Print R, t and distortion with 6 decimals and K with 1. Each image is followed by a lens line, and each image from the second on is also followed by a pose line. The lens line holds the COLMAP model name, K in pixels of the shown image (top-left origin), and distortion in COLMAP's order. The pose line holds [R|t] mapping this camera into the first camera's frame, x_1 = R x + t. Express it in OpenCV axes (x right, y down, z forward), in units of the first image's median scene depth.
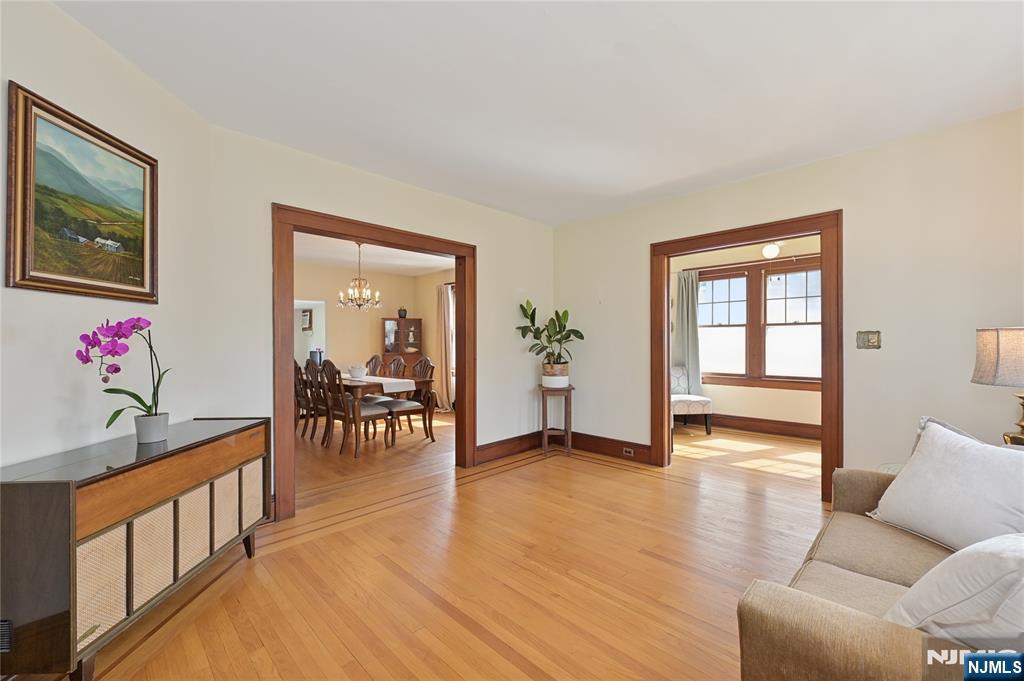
lens RADIAL K [[414.5, 0, 514.3], [0, 414.5, 343.5], [0, 0, 1]] dist [0.000078, 0.000187]
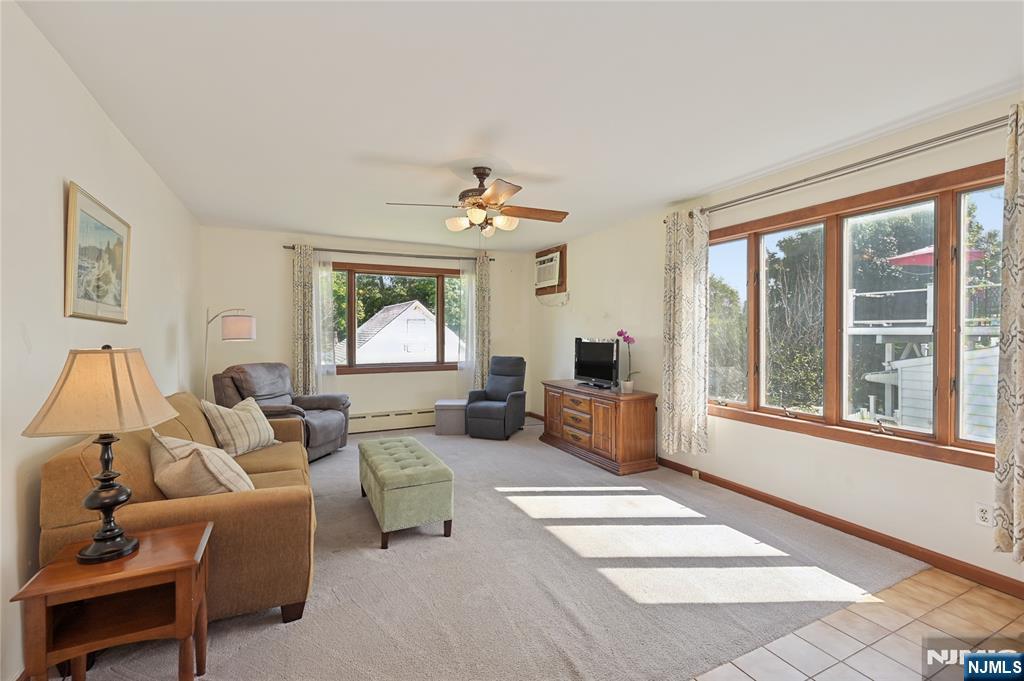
lens RADIAL K [[453.6, 0, 515.7], [0, 453.6, 336.0], [0, 0, 1]] dist [-0.002535, 0.000291]
pose [[0.942850, 0.008152, -0.333116, -1.033395], [-0.002841, 0.999861, 0.016427, 0.023190], [0.333204, -0.014542, 0.942743, 1.430736]]
